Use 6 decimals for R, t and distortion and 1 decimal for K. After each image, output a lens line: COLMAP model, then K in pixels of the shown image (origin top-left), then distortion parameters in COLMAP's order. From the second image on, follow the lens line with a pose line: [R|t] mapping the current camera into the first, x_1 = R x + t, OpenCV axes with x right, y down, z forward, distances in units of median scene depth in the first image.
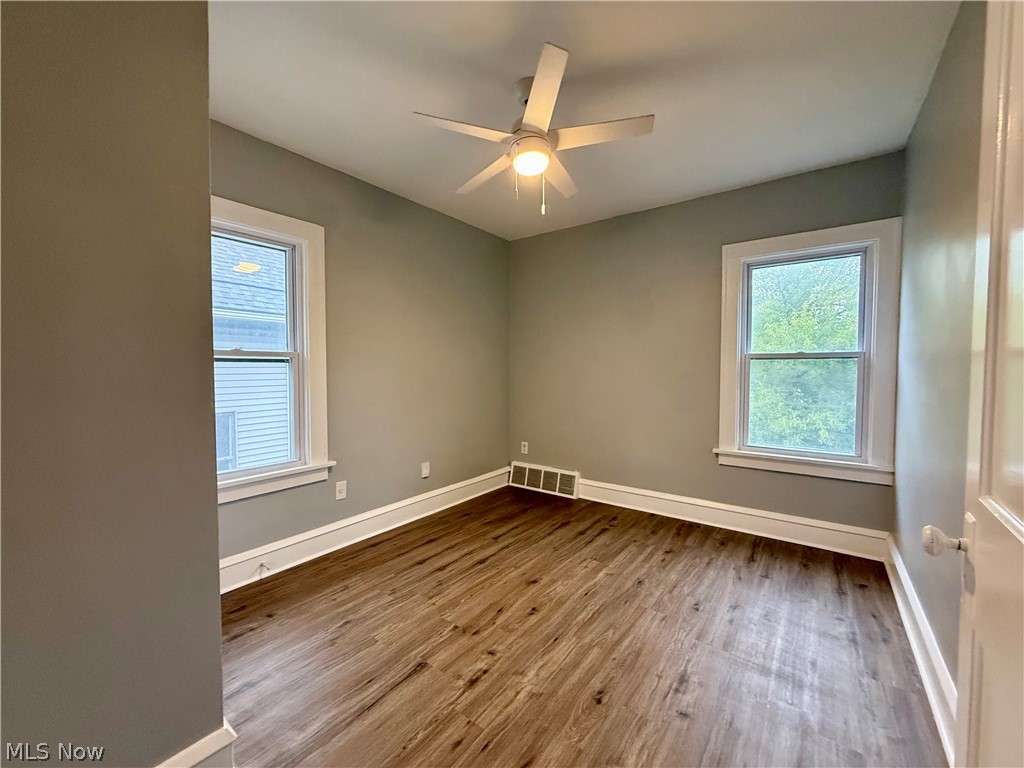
lens RADIAL K [[405.2, 0, 512.0], [0, 405.2, 384.0], [0, 0, 1]] dist [0.000903, 0.000520]
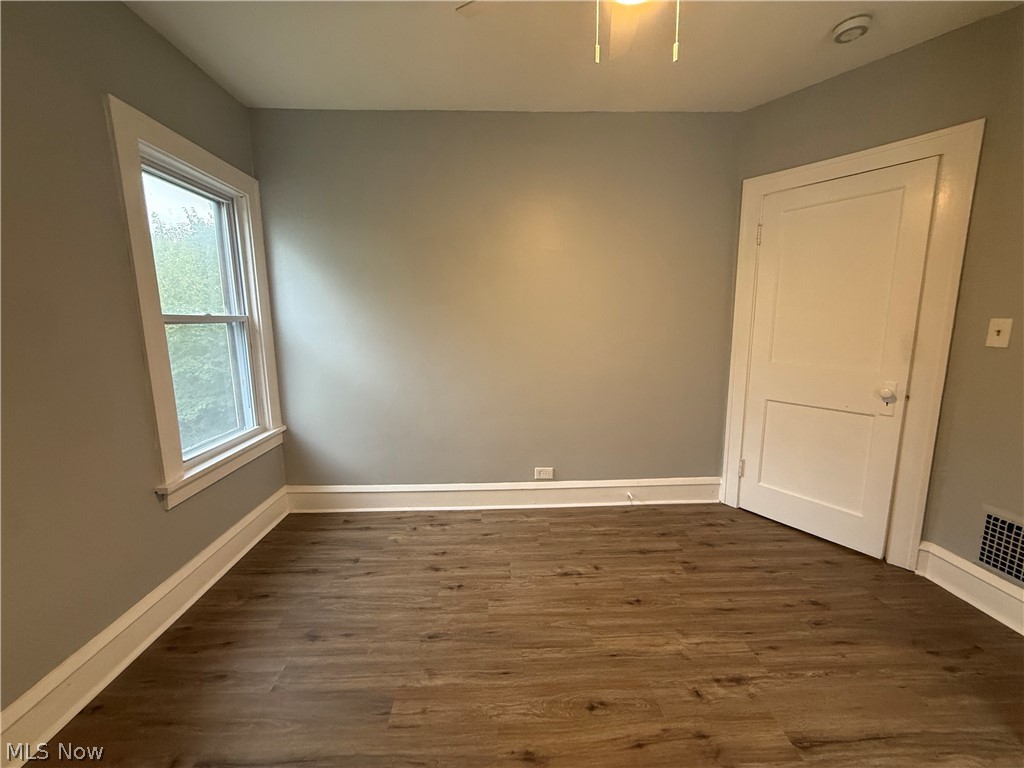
lens RADIAL K [[405.2, 0, 512.0], [0, 405.2, 384.0], [0, 0, 1]] dist [0.000903, 0.000520]
pose [[-0.625250, -0.115258, 0.771866, -0.339930], [0.039445, 0.983103, 0.178753, -0.094058], [-0.779427, 0.142212, -0.610139, 1.546368]]
